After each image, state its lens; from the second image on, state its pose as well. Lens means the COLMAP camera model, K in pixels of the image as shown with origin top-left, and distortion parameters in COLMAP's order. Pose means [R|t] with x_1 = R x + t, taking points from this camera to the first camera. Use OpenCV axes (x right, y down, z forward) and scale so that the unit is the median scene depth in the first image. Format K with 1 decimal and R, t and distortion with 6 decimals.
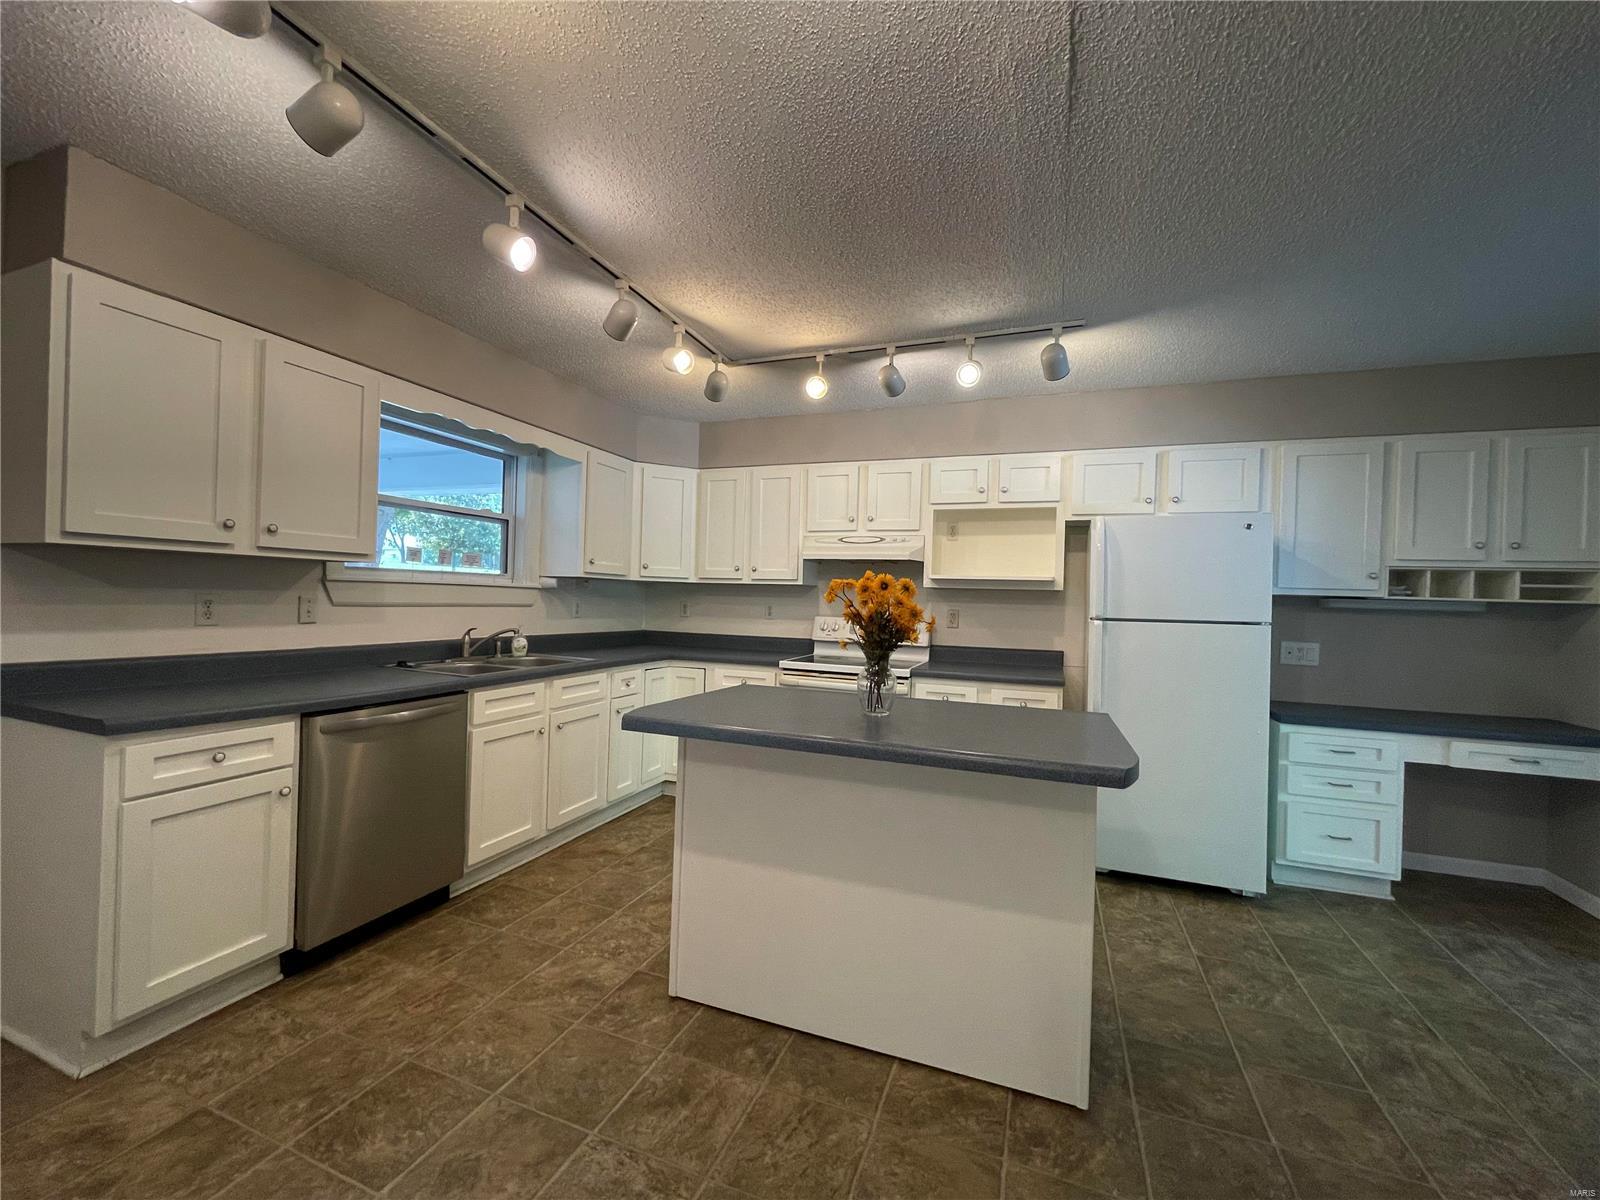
lens RADIAL K [[647.0, 0, 803.7], [0, 647.0, 597.5], [0, 0, 1]] dist [0.000679, -0.000843]
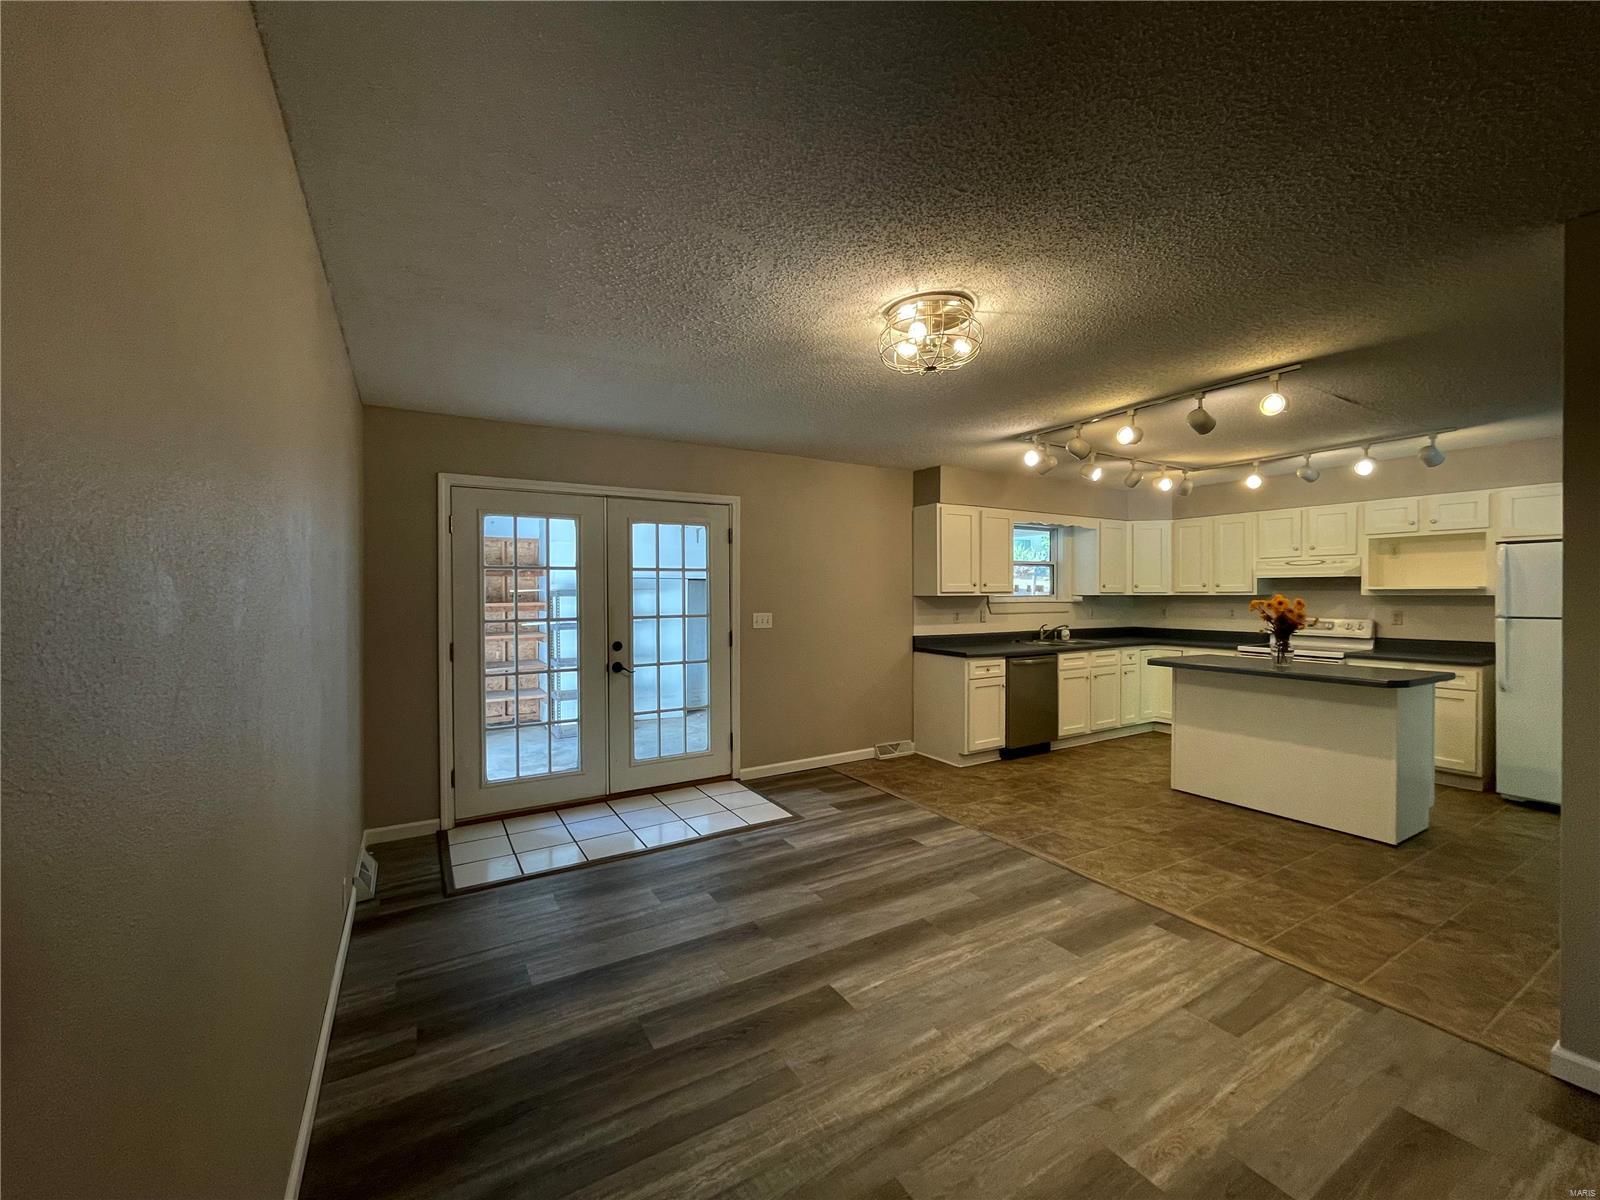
lens RADIAL K [[647.0, 0, 803.7], [0, 647.0, 597.5], [0, 0, 1]] dist [0.000679, -0.000843]
pose [[0.785014, -0.027340, -0.618874, 0.126003], [0.026427, 0.999594, -0.010637, -0.033013], [0.618914, -0.008005, 0.785418, -0.987311]]
